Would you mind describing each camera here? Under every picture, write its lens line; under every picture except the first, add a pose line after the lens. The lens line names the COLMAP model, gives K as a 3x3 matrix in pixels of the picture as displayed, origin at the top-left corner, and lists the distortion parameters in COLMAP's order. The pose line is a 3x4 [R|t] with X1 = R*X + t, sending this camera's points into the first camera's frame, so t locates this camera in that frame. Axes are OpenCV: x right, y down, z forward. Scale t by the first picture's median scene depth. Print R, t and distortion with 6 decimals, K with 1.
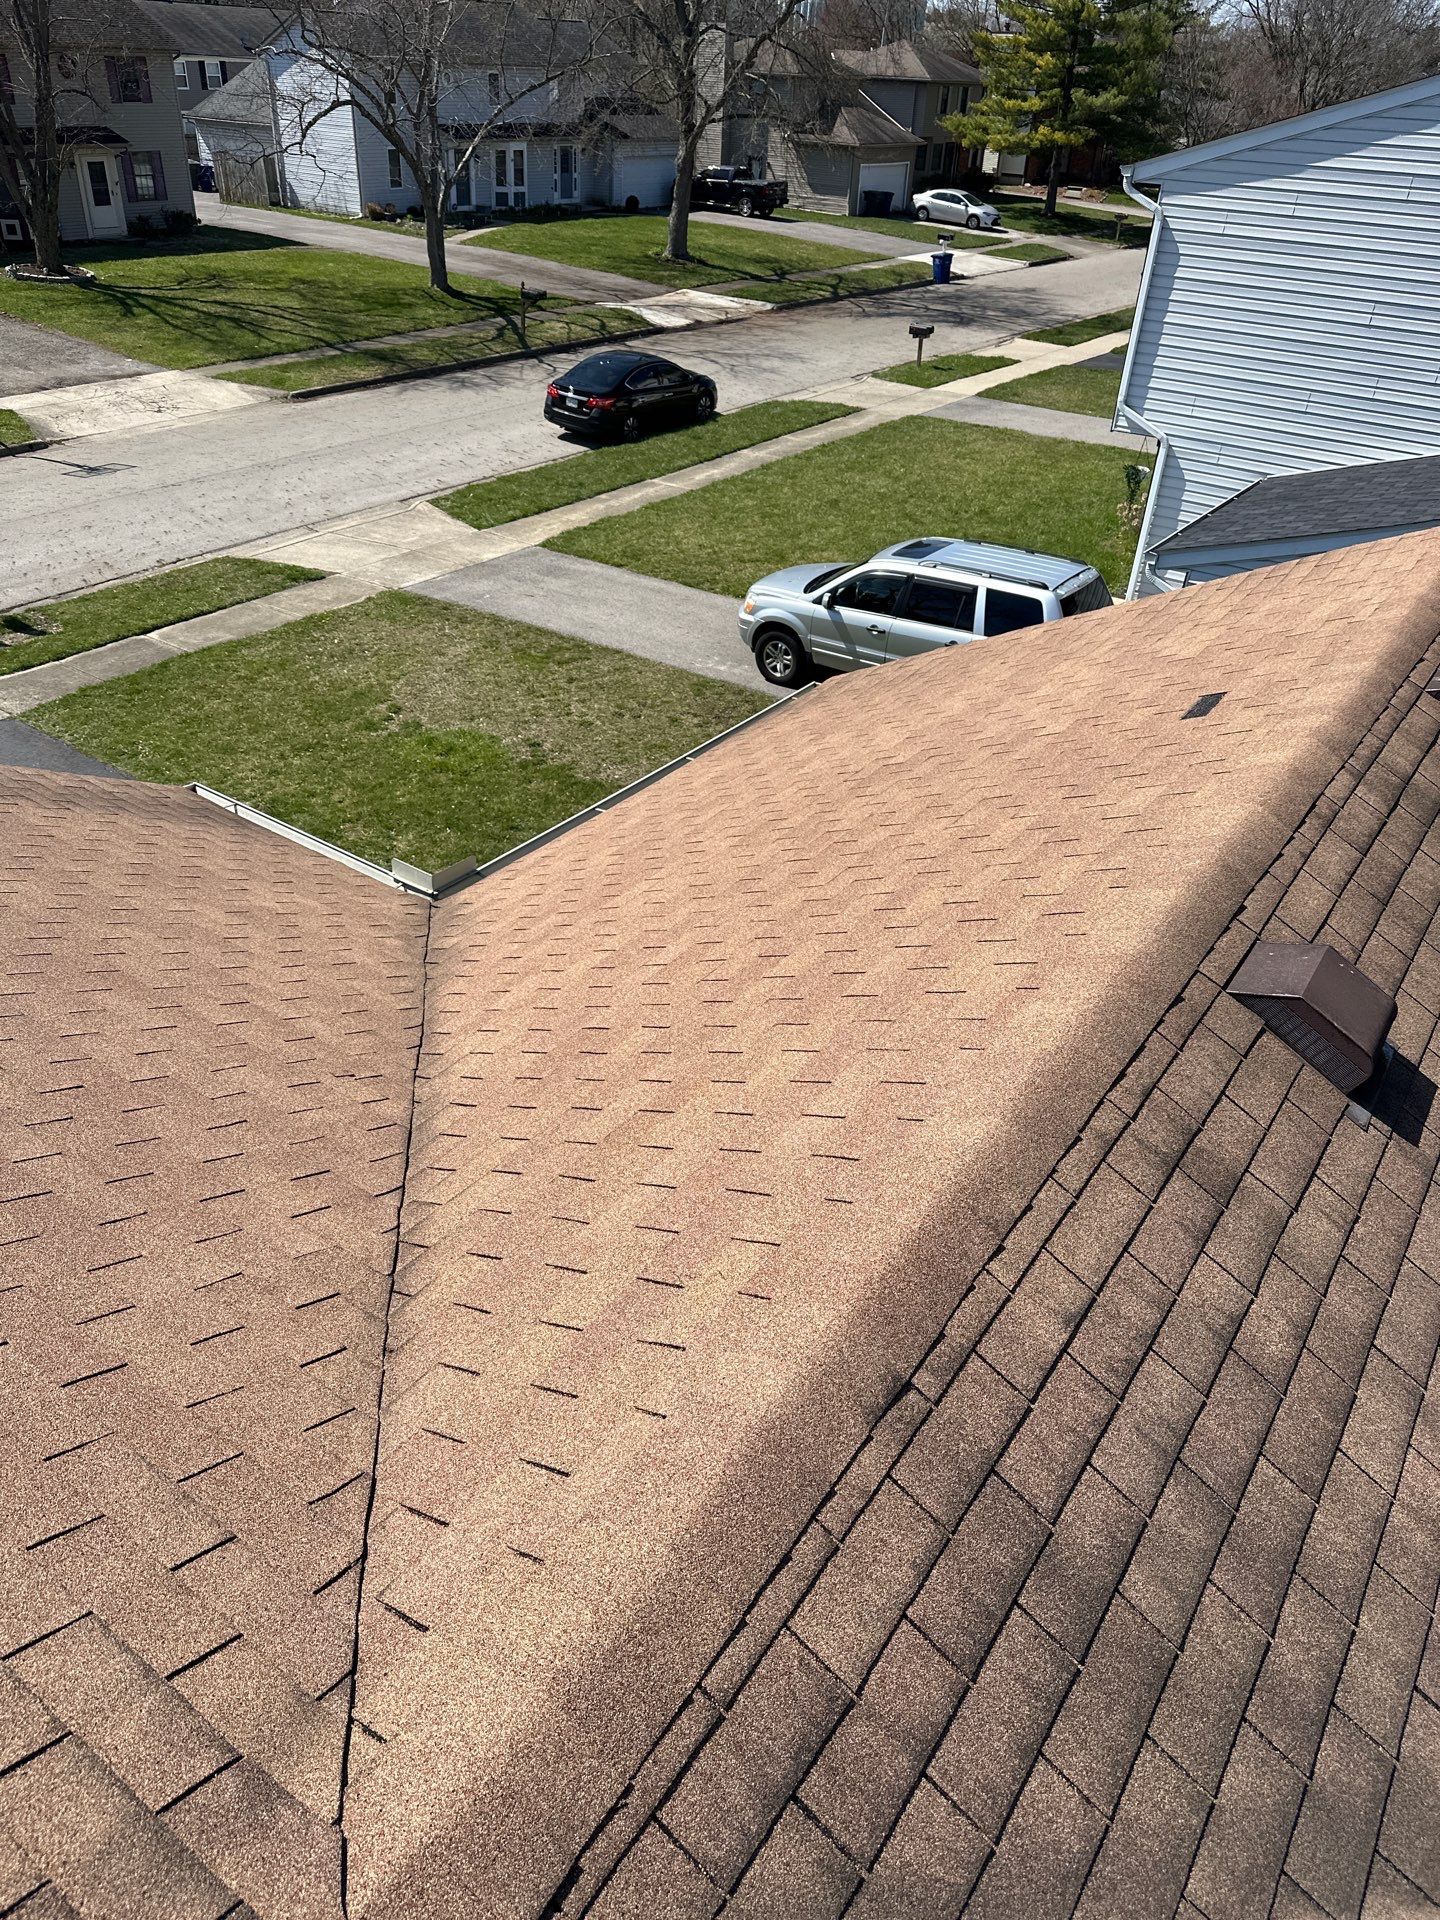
lens RADIAL K [[1375.0, 0, 720.0], [0, 1375.0, 960.0], [0, 0, 1]] dist [-0.005693, -0.000588]
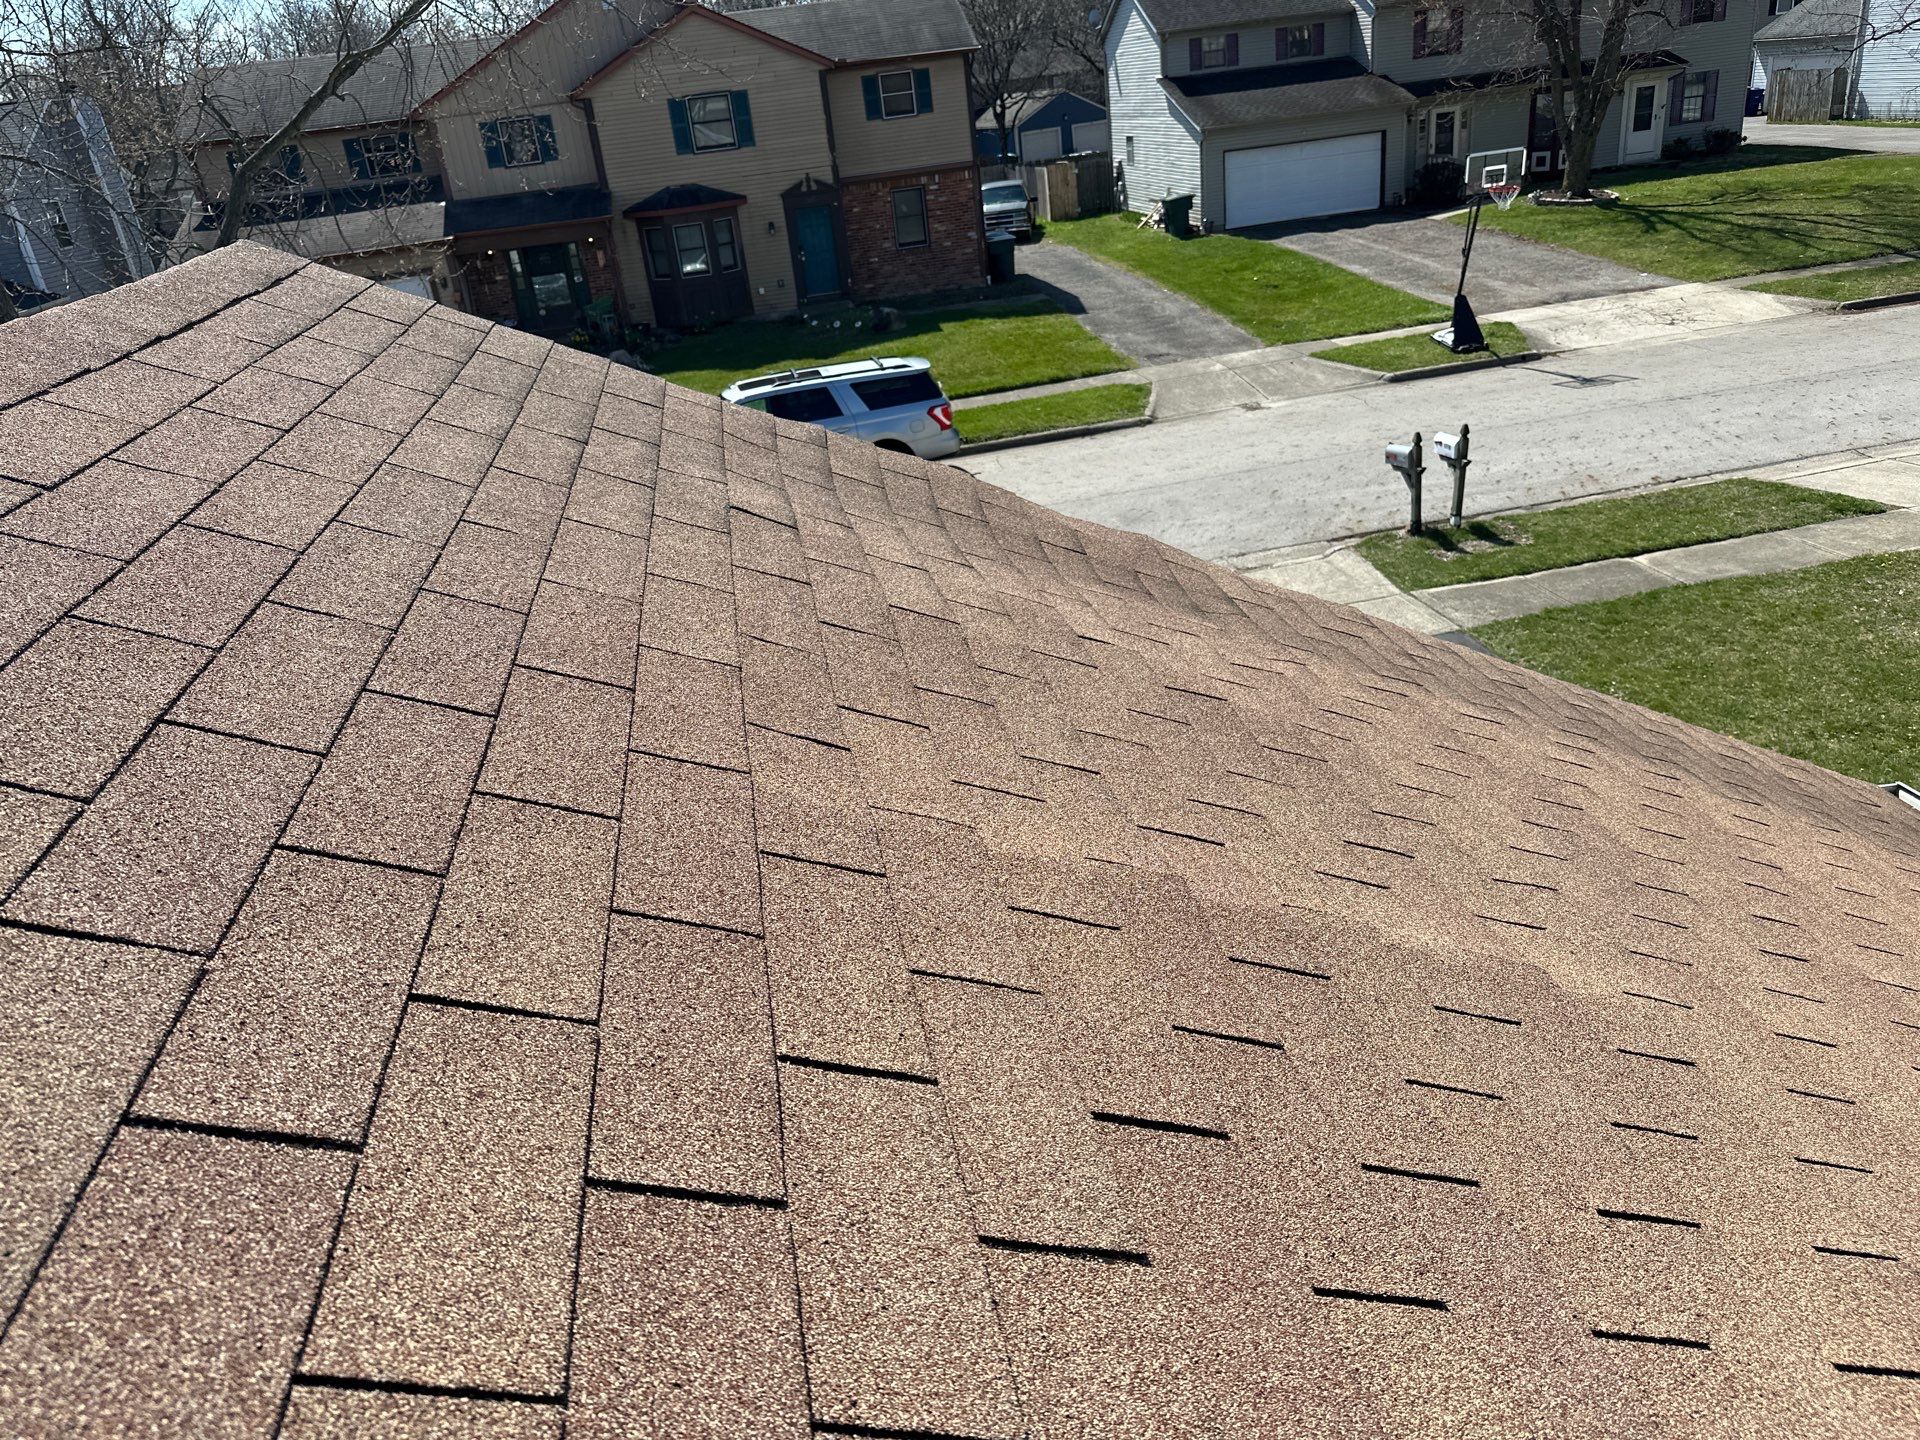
lens RADIAL K [[1291.3, 0, 960.0], [0, 1291.3, 720.0], [0, 0, 1]] dist [0.031057, -0.033574]
pose [[0.704406, 0.184966, -0.685273, -0.144869], [-0.268818, 0.963052, -0.016380, -0.021133], [0.656924, 0.195752, 0.728102, 0.180182]]
